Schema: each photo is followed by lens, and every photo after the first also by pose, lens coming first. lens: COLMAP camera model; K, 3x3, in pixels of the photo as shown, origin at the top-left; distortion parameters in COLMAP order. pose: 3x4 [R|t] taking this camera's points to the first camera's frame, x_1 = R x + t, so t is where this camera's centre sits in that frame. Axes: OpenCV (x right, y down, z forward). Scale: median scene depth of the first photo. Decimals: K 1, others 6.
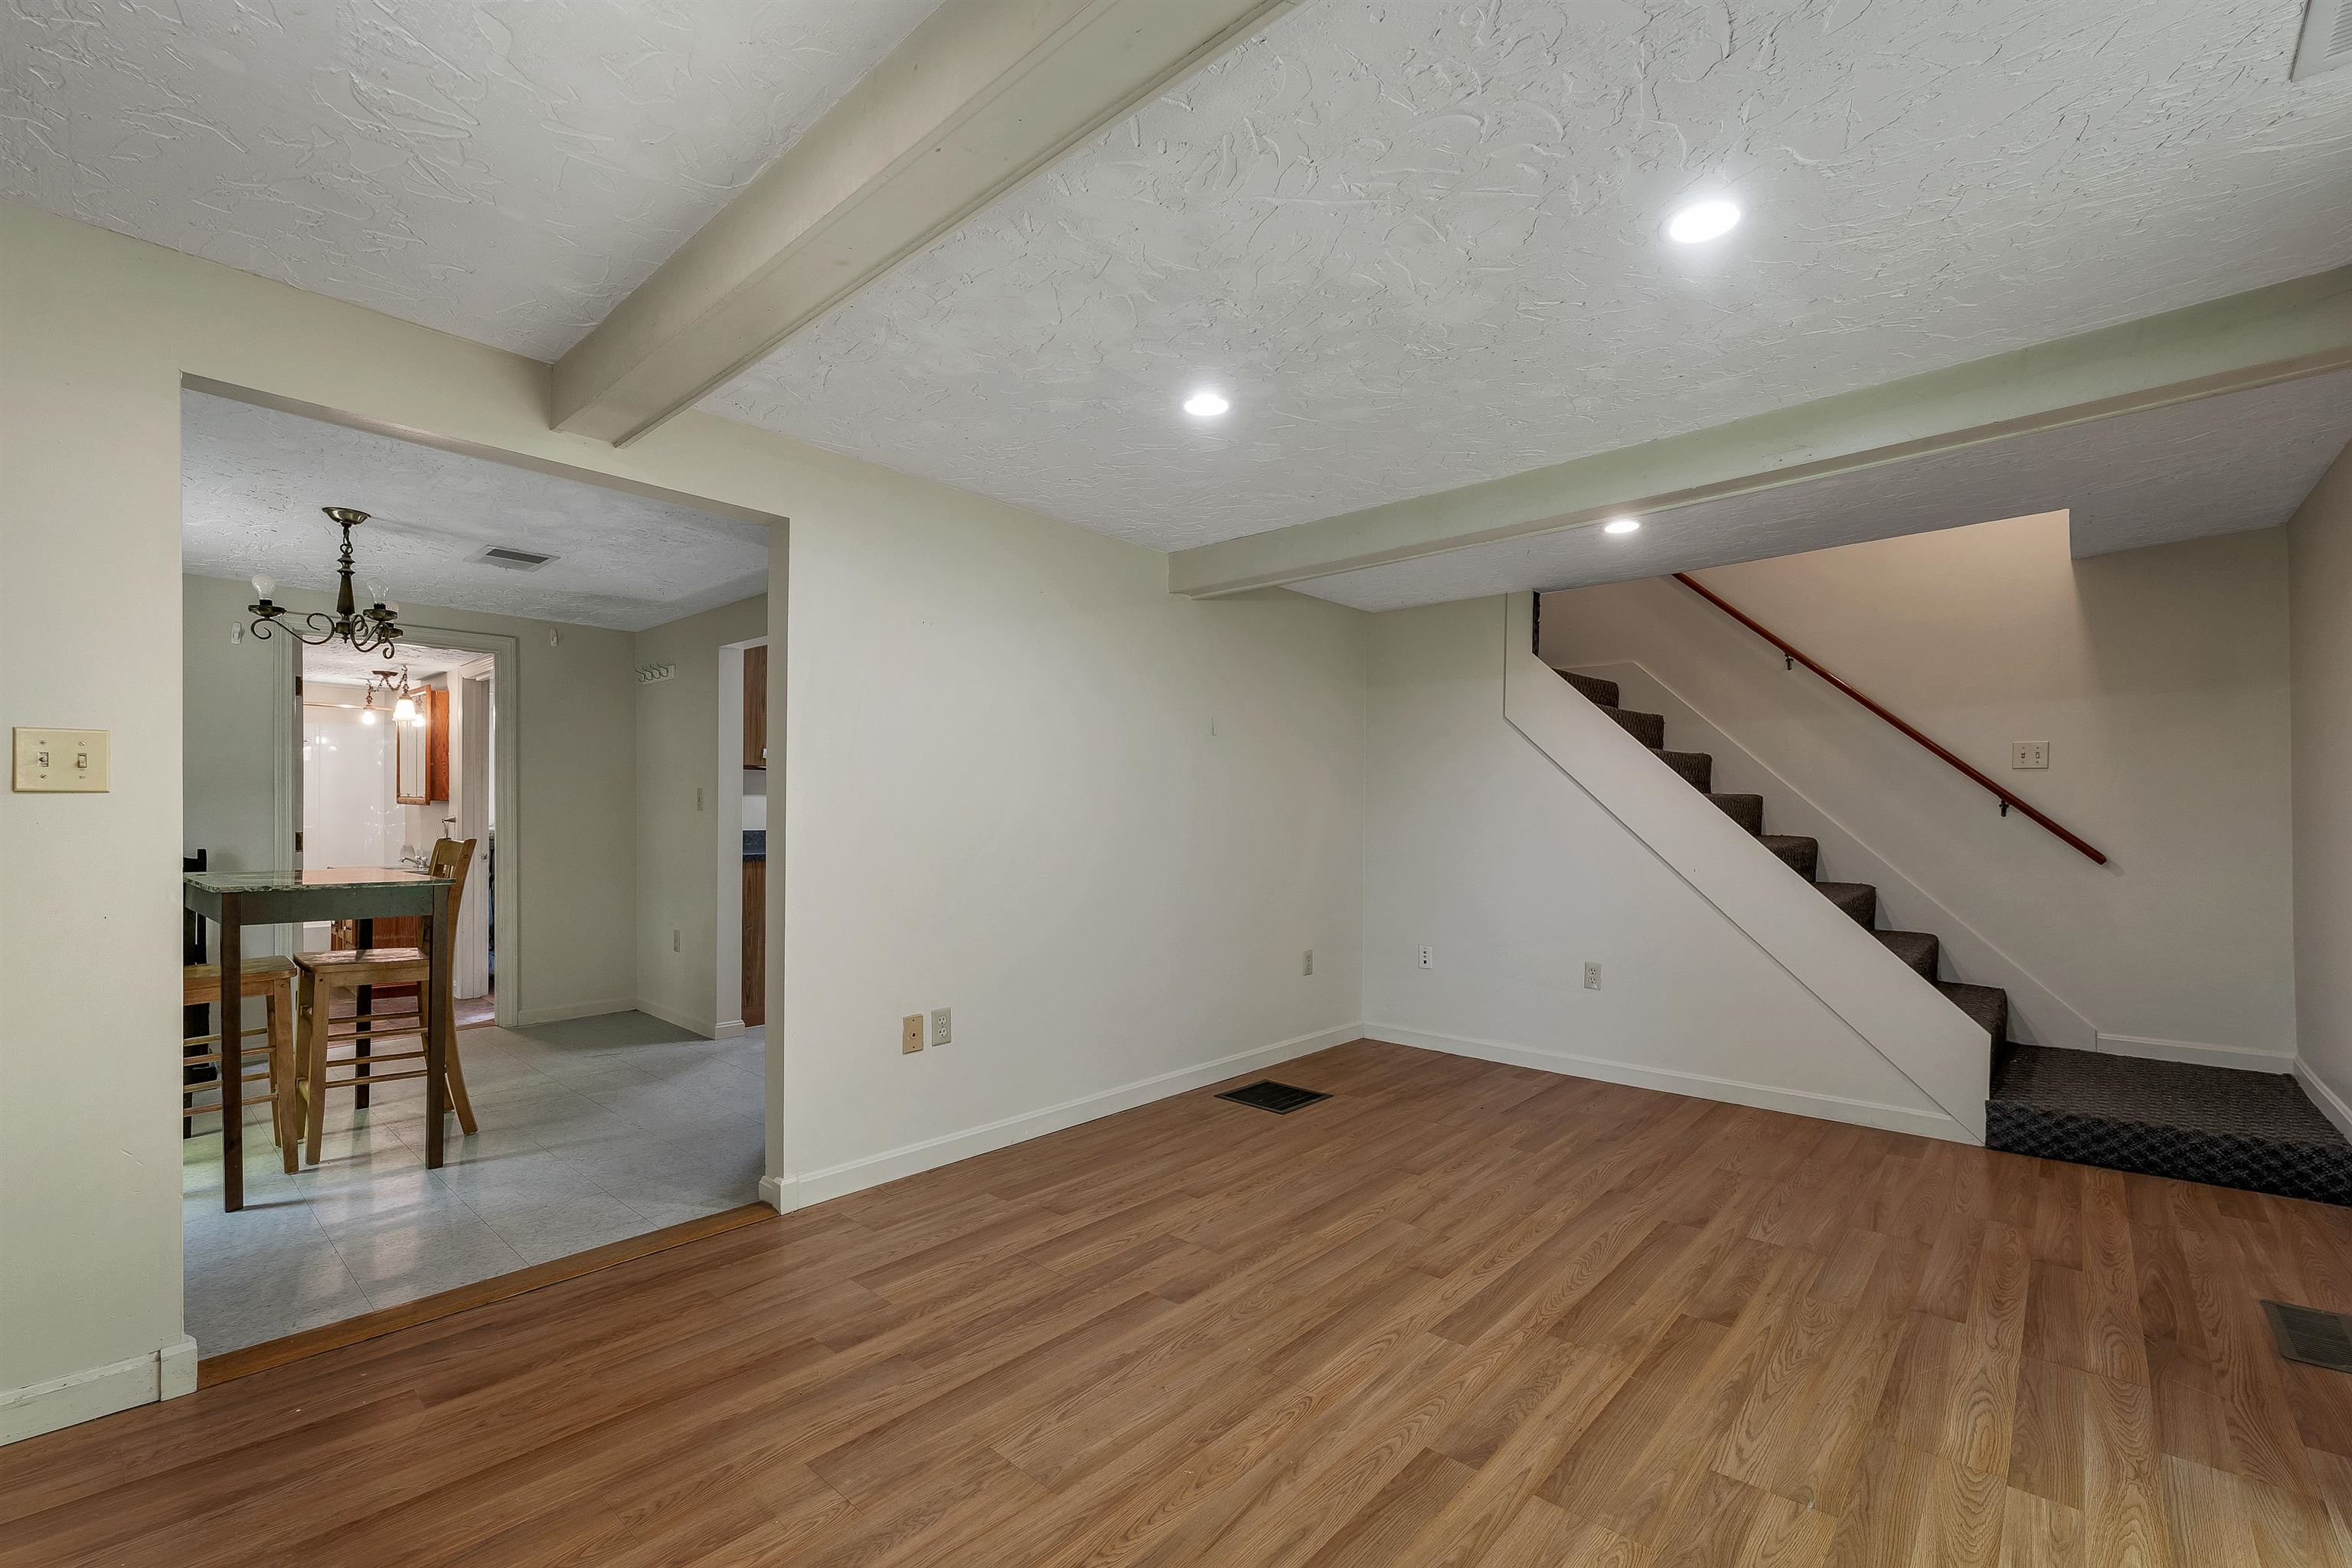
lens RADIAL K [[982.8, 0, 1192.6], [0, 982.8, 788.8], [0, 0, 1]] dist [0.004022, -0.000348]
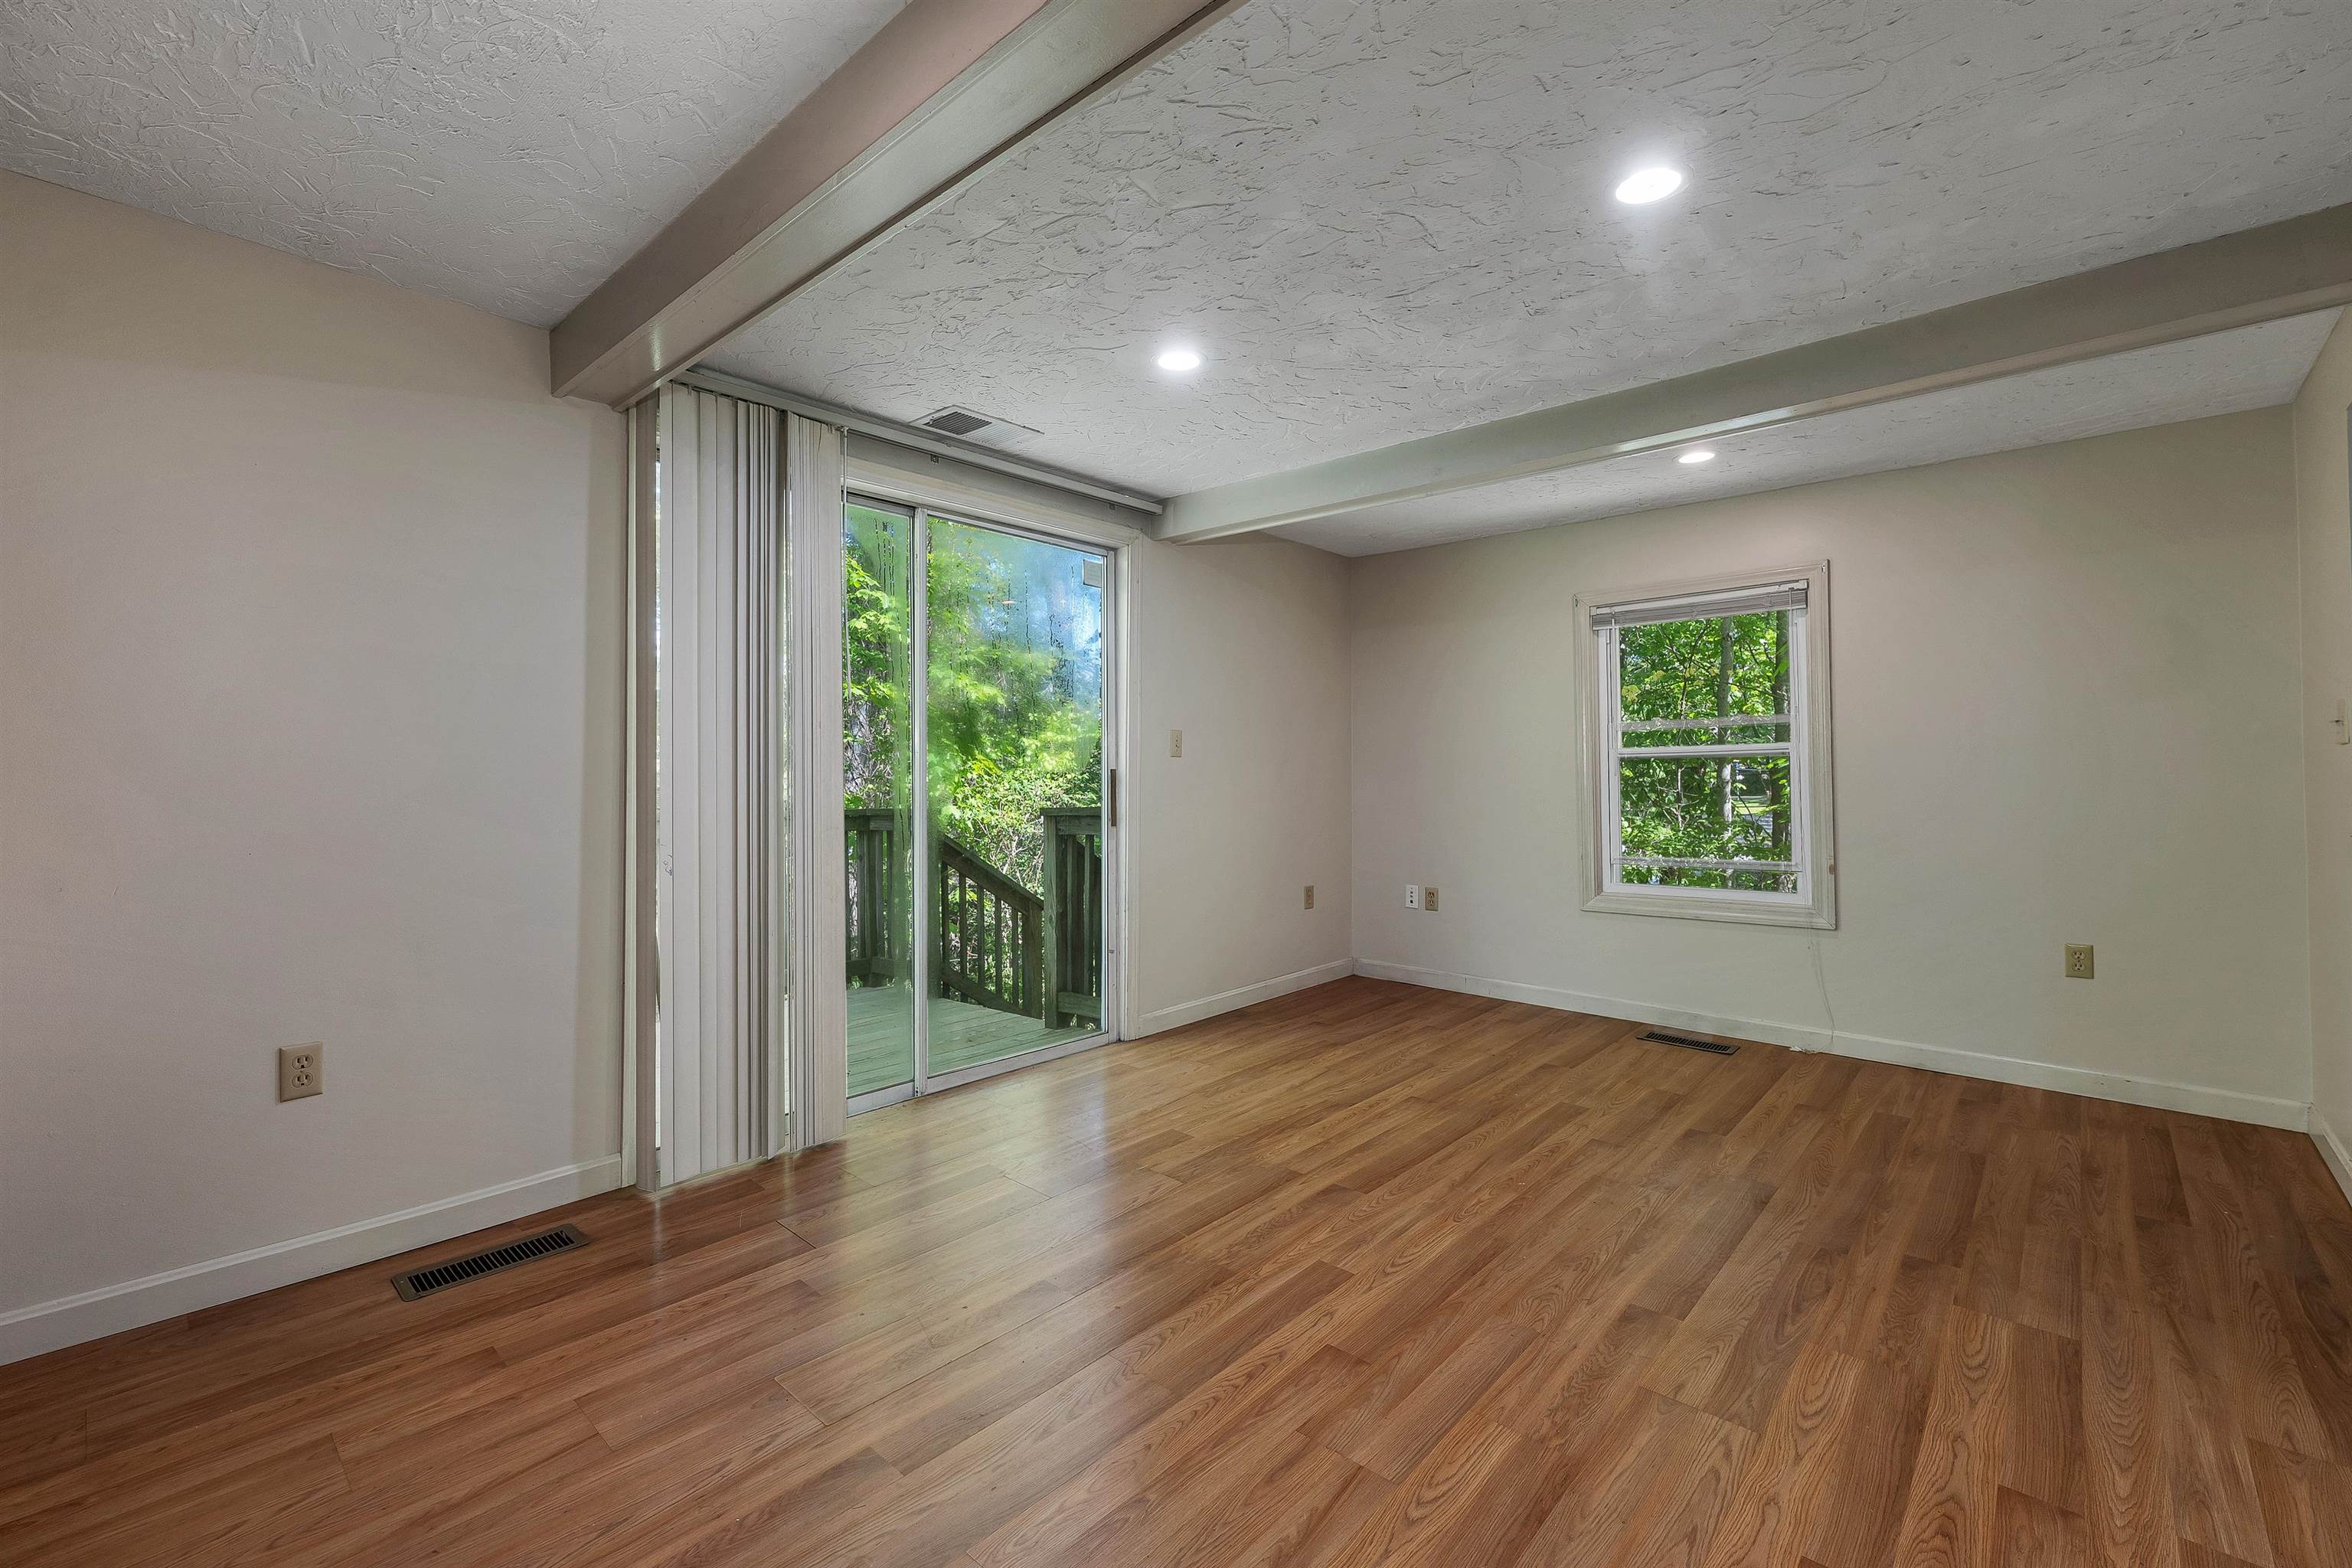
lens RADIAL K [[982.8, 0, 1188.4], [0, 982.8, 791.9], [0, 0, 1]] dist [0.004022, -0.000348]
pose [[-1.000000, 0.000787, -0.000516, 0.395282], [0.000794, 0.999901, -0.014053, 0.074806], [0.000505, -0.014054, -0.999901, 1.942823]]
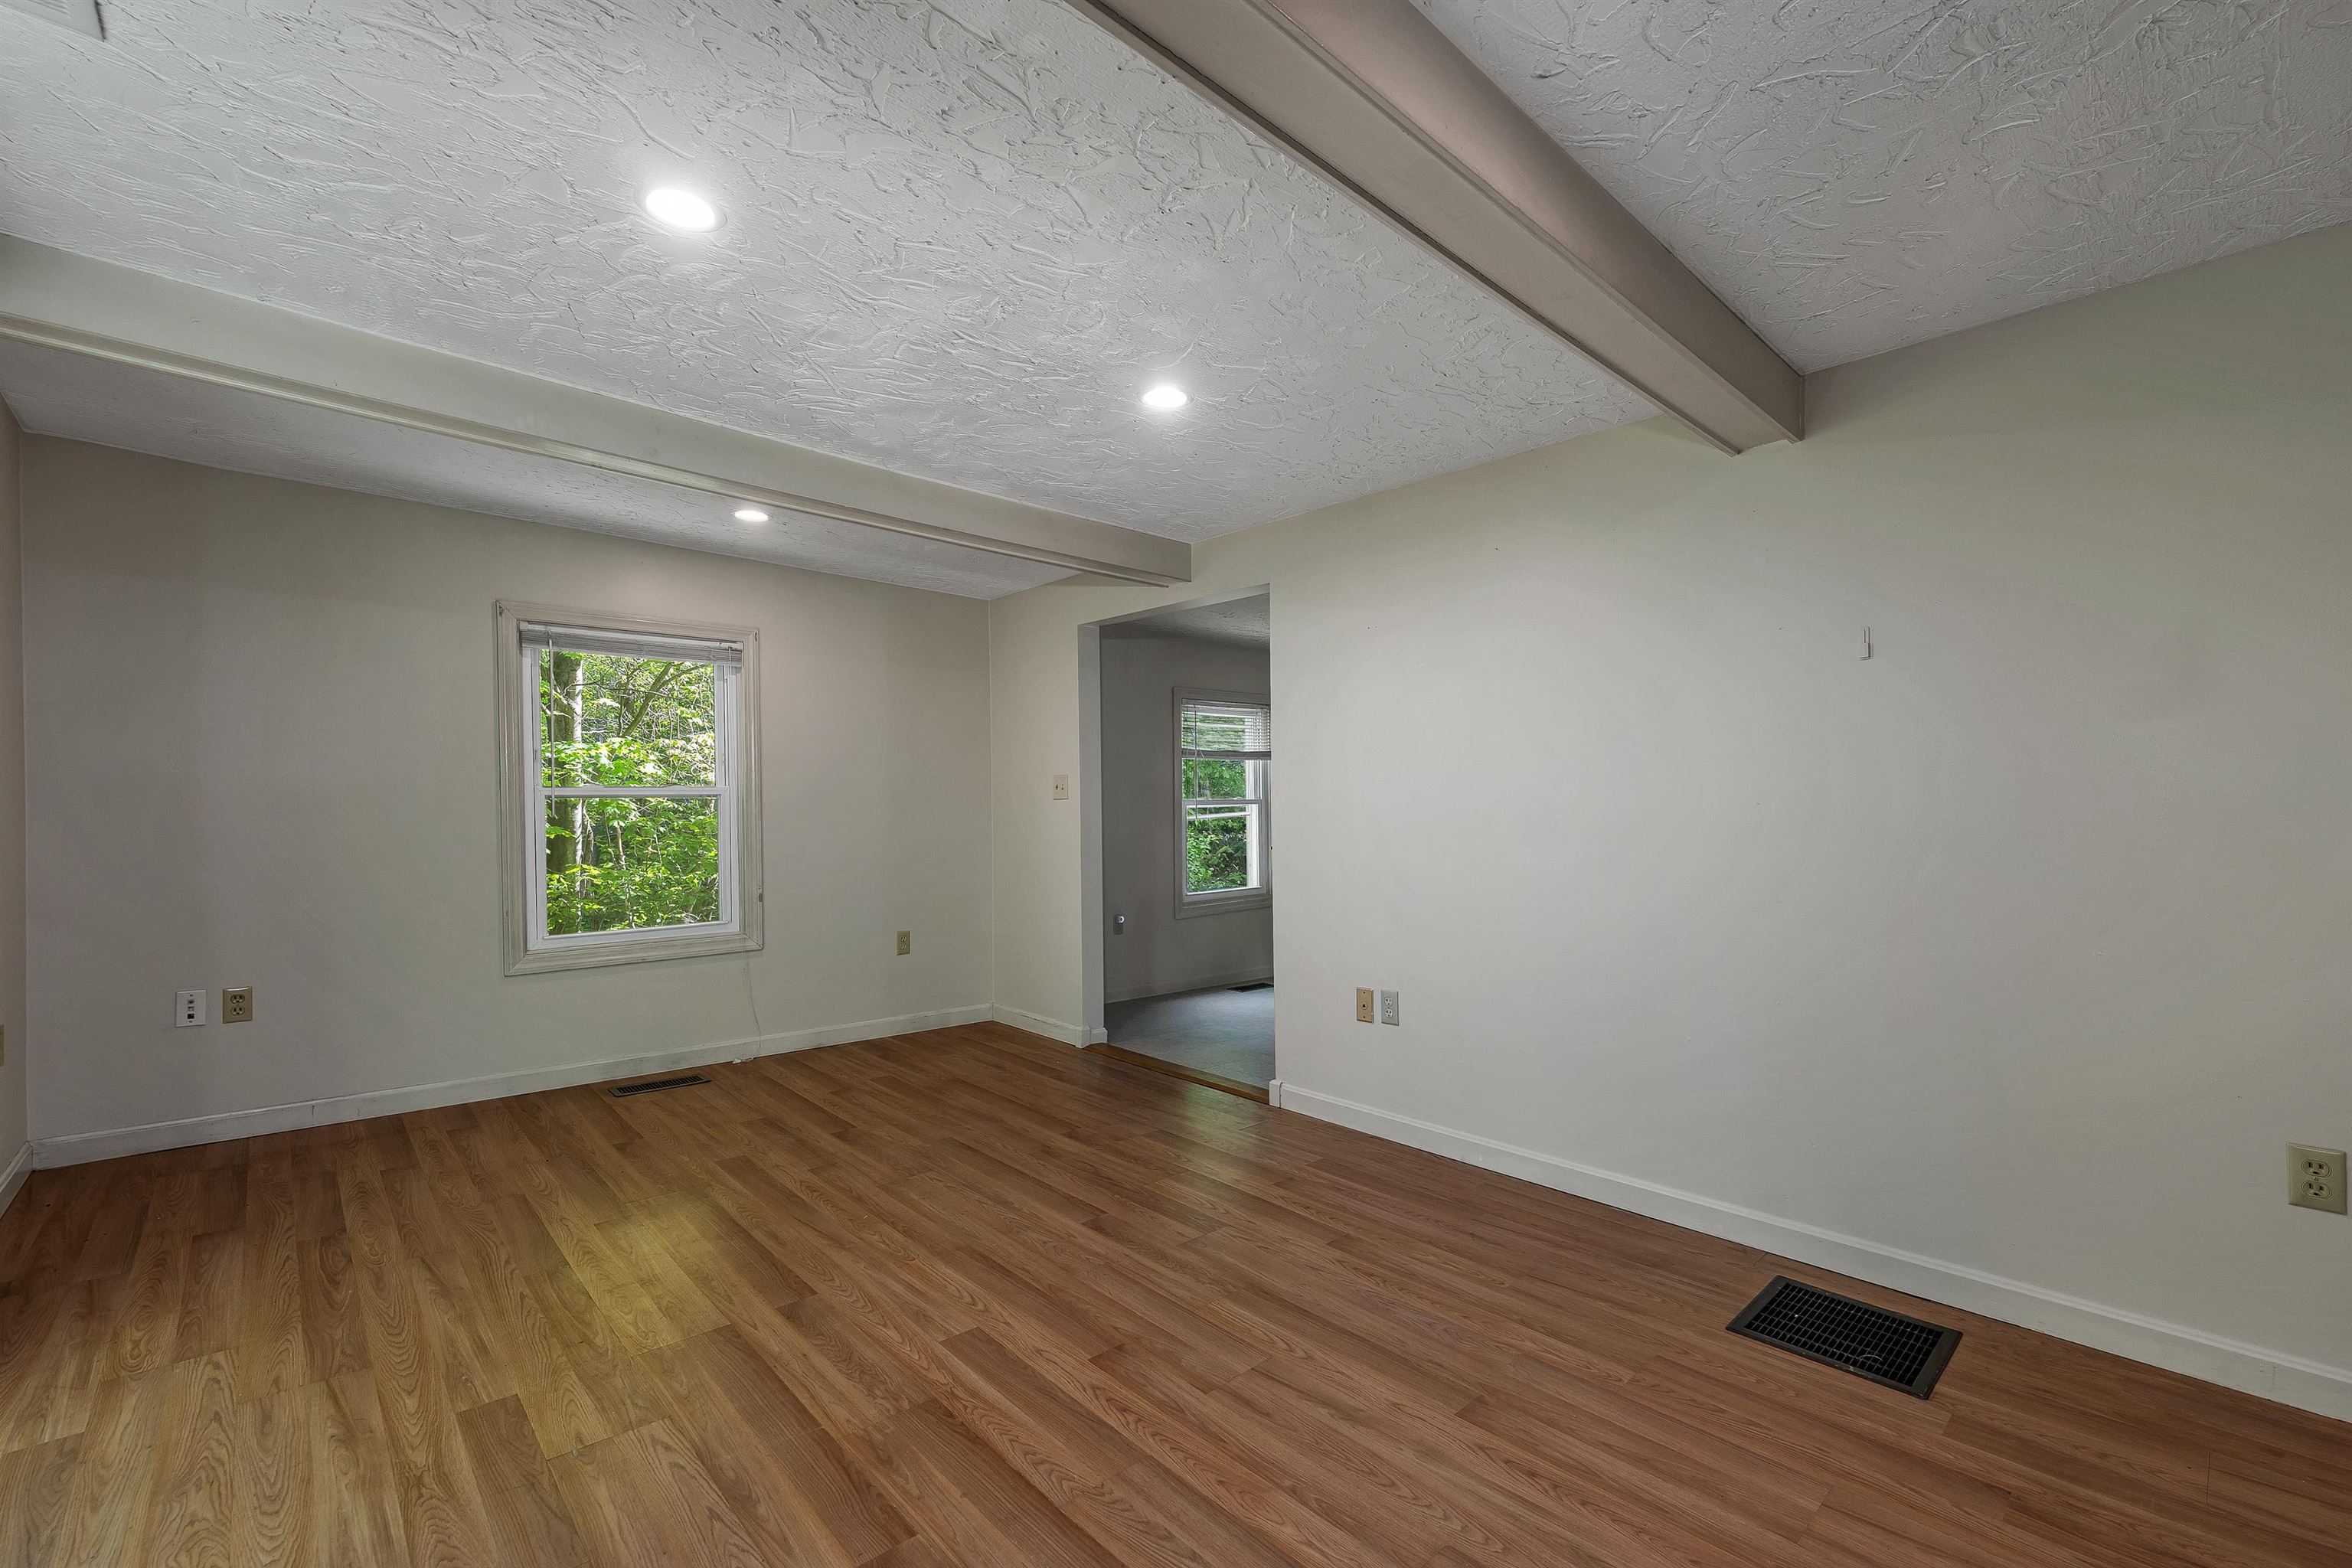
lens RADIAL K [[982.8, 0, 1167.8], [0, 982.8, 833.1], [0, 0, 1]] dist [0.004022, -0.000348]
pose [[-0.098147, 0.018111, -0.995007, 1.148827], [0.028601, 0.999473, 0.015371, 0.050187], [0.994761, -0.026950, -0.098613, 1.258620]]
